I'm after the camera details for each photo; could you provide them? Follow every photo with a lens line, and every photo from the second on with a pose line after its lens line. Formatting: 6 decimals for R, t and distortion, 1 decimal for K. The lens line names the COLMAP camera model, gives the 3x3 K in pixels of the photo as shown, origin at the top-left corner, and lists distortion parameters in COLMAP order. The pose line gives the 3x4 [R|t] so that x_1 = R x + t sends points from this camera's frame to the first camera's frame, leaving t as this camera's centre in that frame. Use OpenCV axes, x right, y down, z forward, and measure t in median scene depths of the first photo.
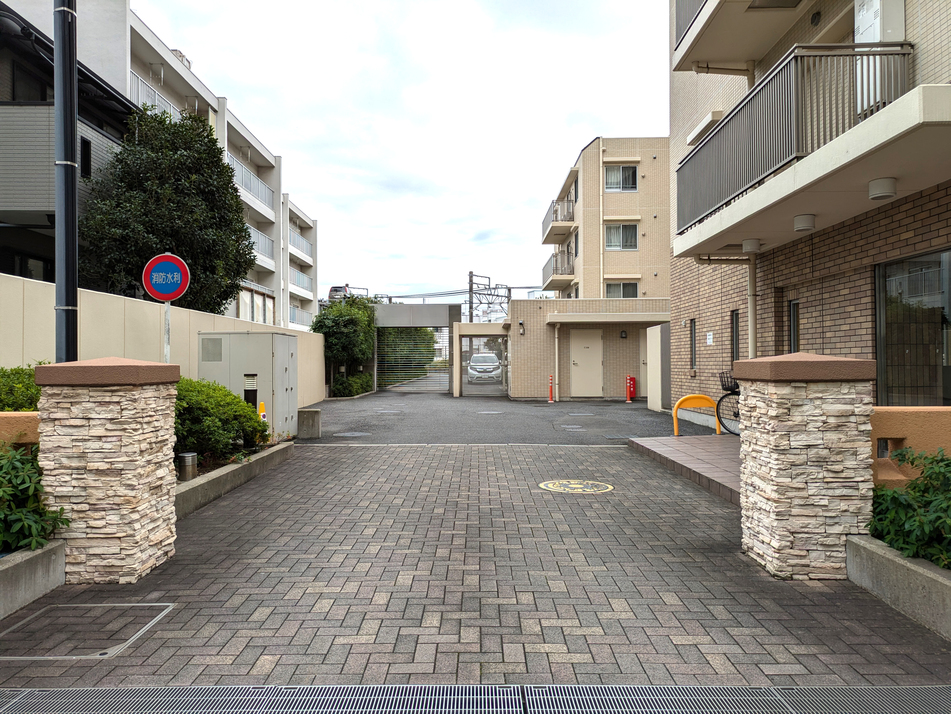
lens RADIAL K [[700.3, 0, 475.5], [0, 700.3, 357.0], [0, 0, 1]] dist [0.016173, -0.001502]
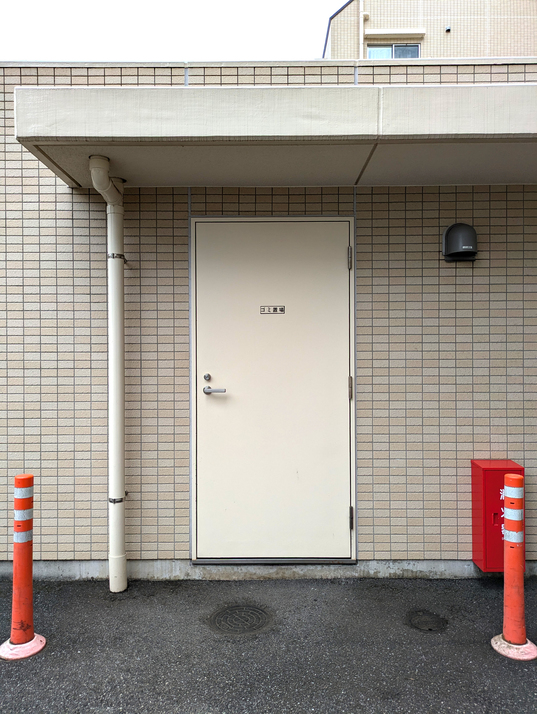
lens RADIAL K [[525.7, 0, 268.5], [0, 525.7, 357.0], [0, 0, 1]] dist [0.016173, -0.001502]
pose [[0.999994, 0.002951, -0.001707, 0.159456], [-0.002924, 0.999877, 0.015436, -0.003162], [0.001752, -0.015431, 0.999879, 0.854112]]
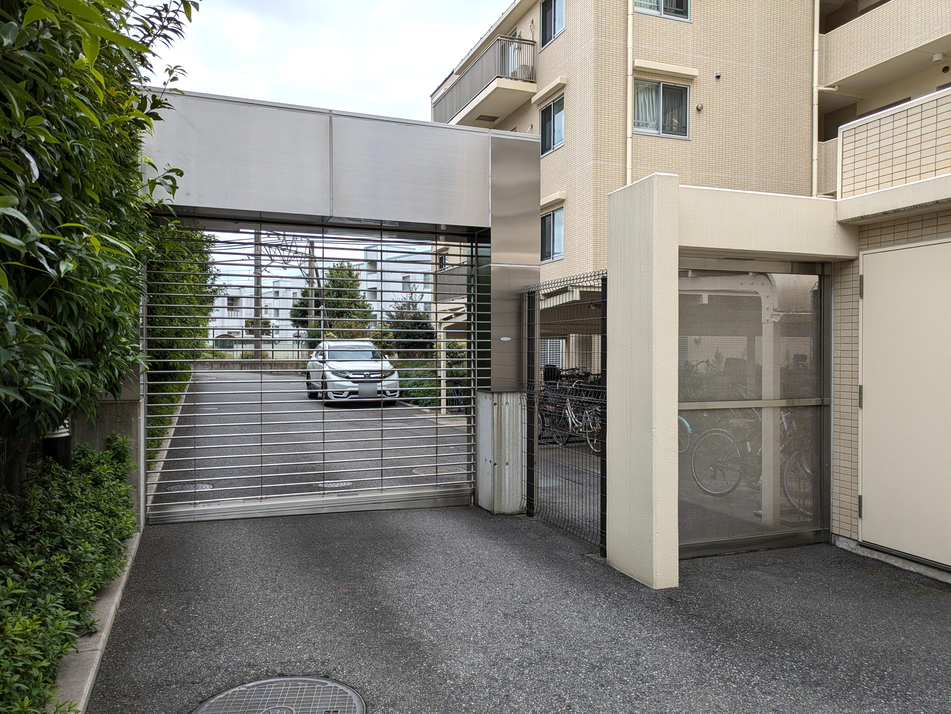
lens RADIAL K [[700.3, 0, 475.5], [0, 700.3, 357.0], [0, 0, 1]] dist [0.016173, -0.001502]
pose [[0.932187, 0.003464, 0.361961, -0.150416], [-0.011011, 0.999763, 0.018791, -0.005788], [-0.361810, -0.021502, 0.932004, 0.943631]]
